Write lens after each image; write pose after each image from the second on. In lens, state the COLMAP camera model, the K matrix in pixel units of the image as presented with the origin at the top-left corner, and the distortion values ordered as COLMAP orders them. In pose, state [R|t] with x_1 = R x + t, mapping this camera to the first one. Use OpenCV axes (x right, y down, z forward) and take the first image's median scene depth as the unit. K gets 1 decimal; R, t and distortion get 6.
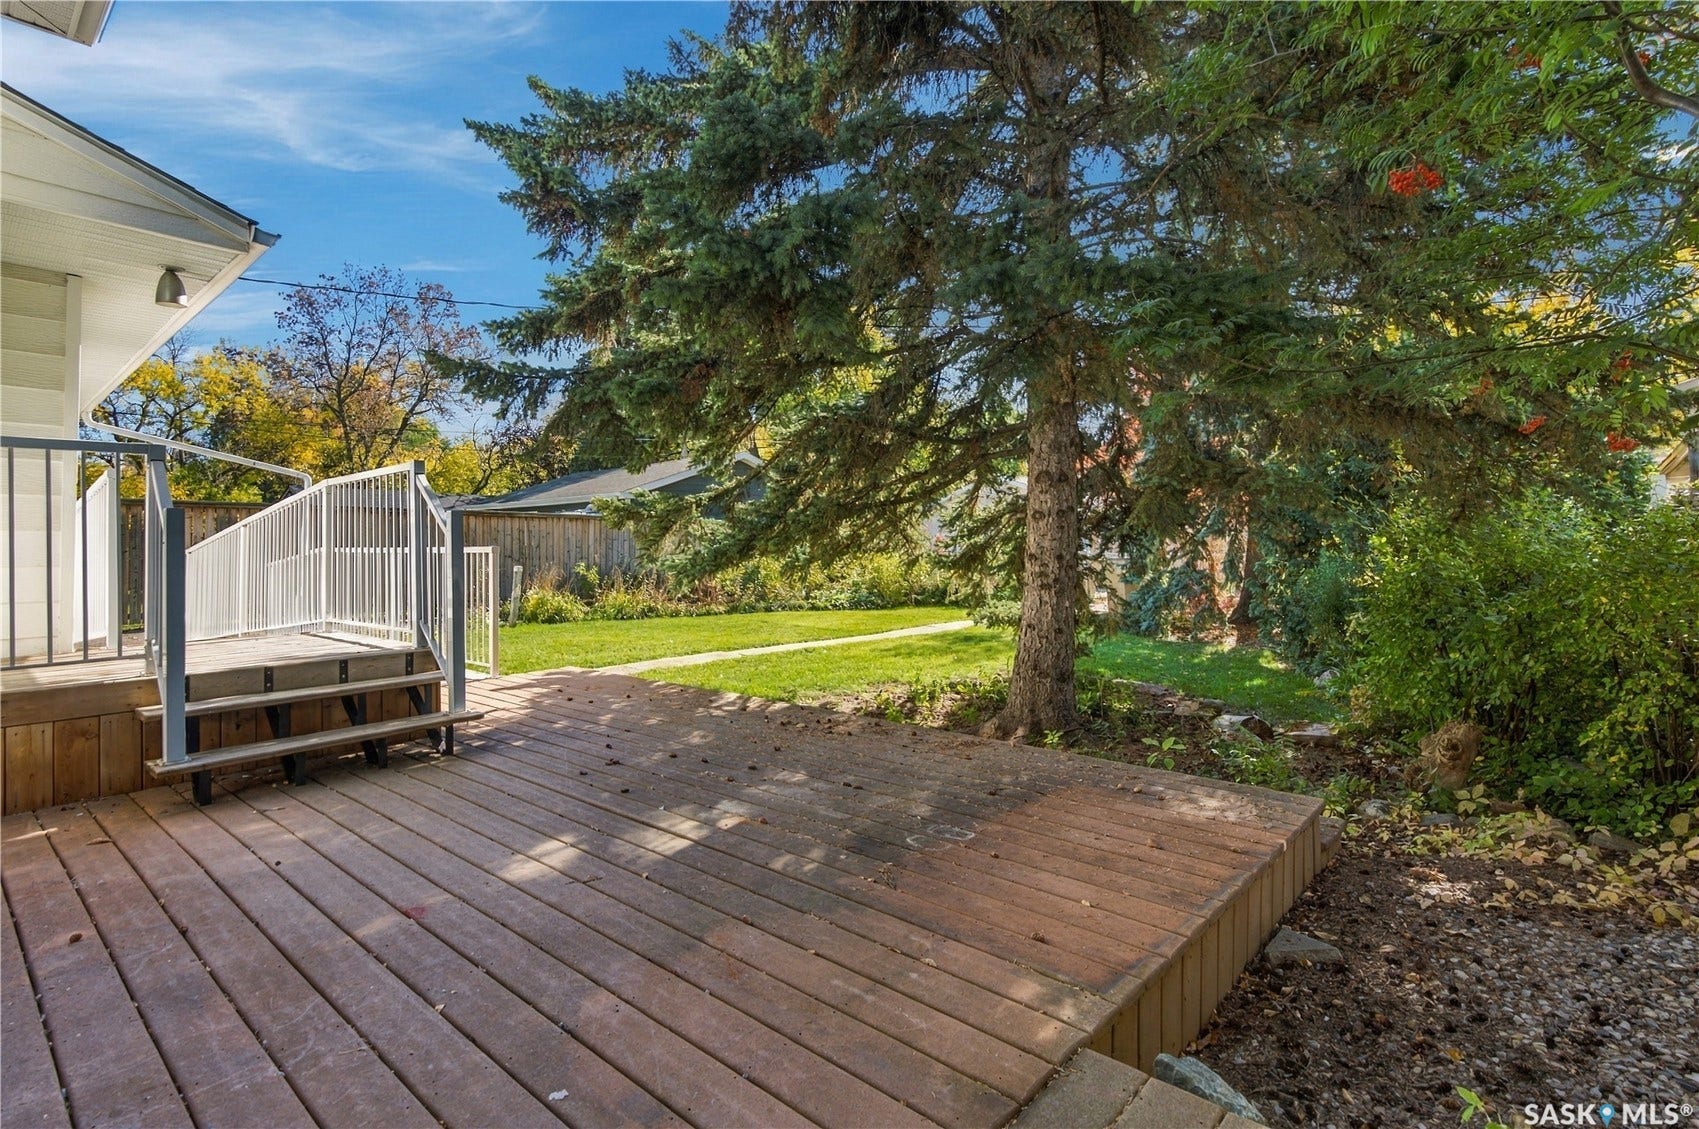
lens RADIAL K [[789.2, 0, 848.3], [0, 789.2, 530.7], [0, 0, 1]] dist [-0.000499, -0.000206]
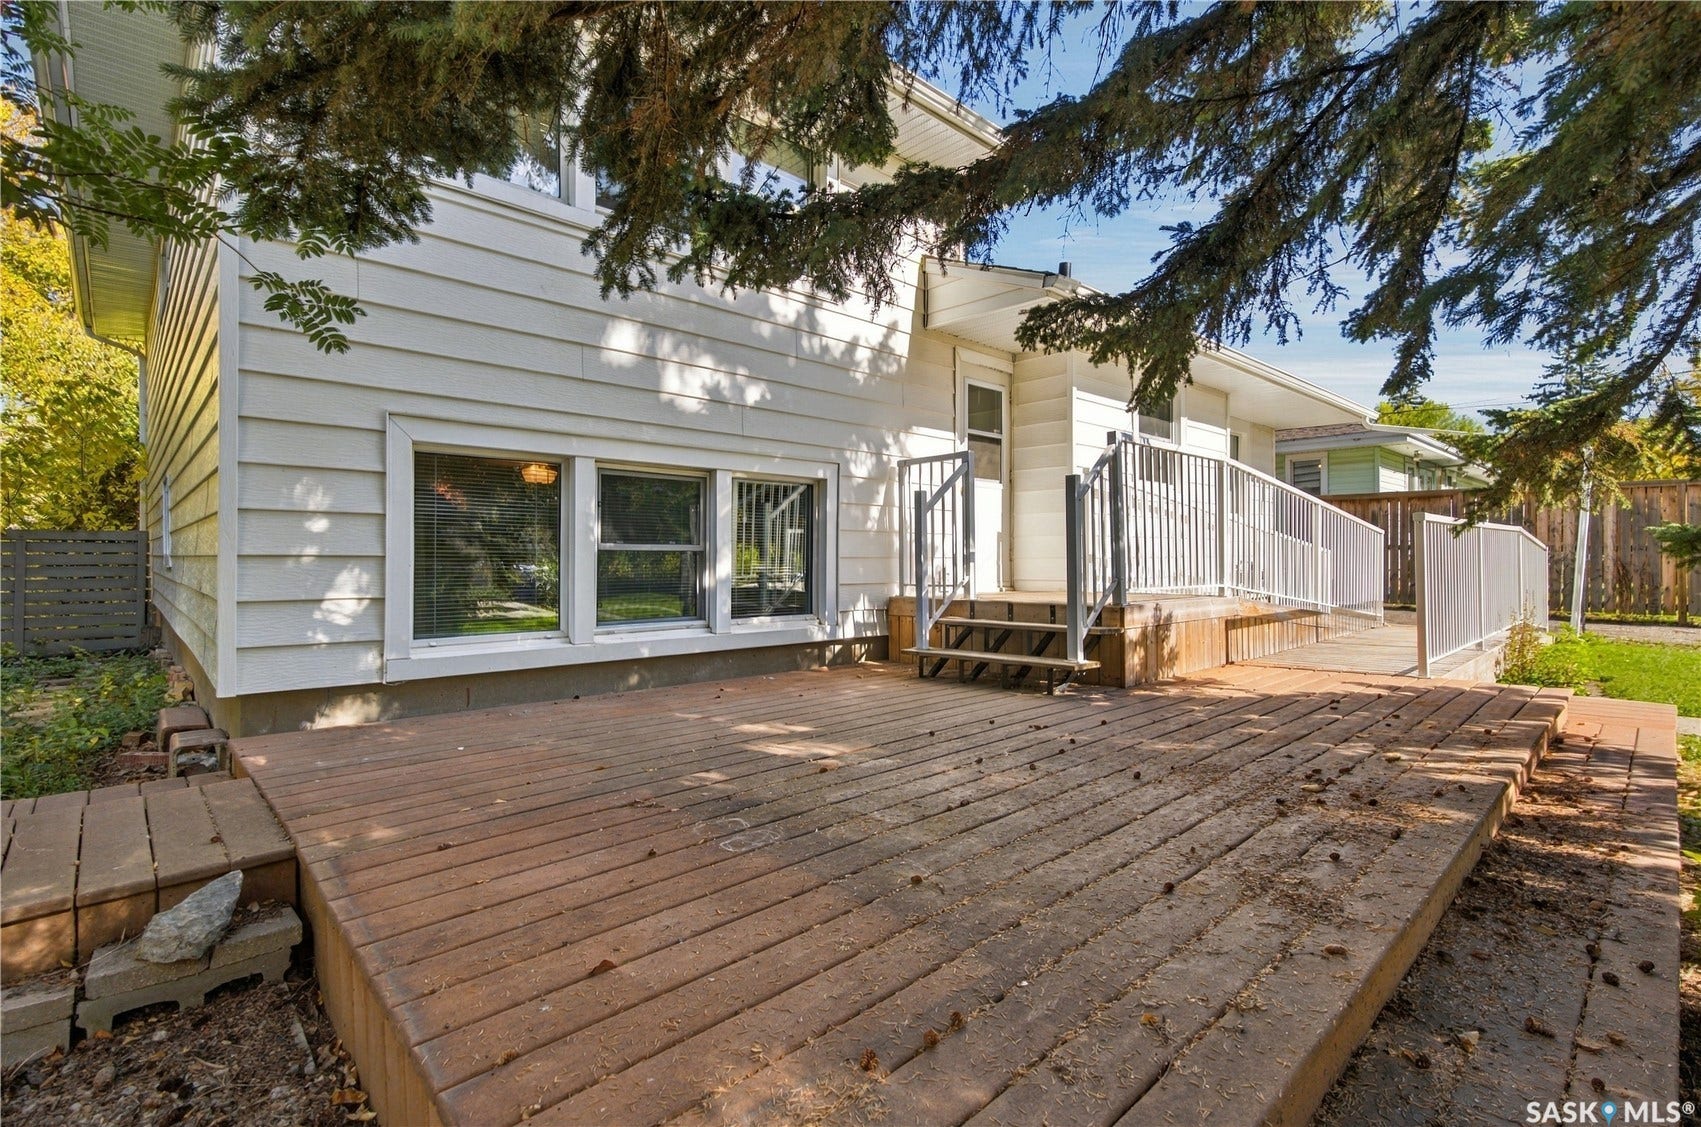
lens RADIAL K [[790.1, 0, 849.3], [0, 790.1, 529.6], [0, 0, 1]] dist [-0.000499, -0.000206]
pose [[-0.079072, -0.022388, -0.996617, 0.840158], [0.017391, 0.999565, -0.023834, 0.102618], [0.996717, -0.019216, -0.078649, 1.111794]]
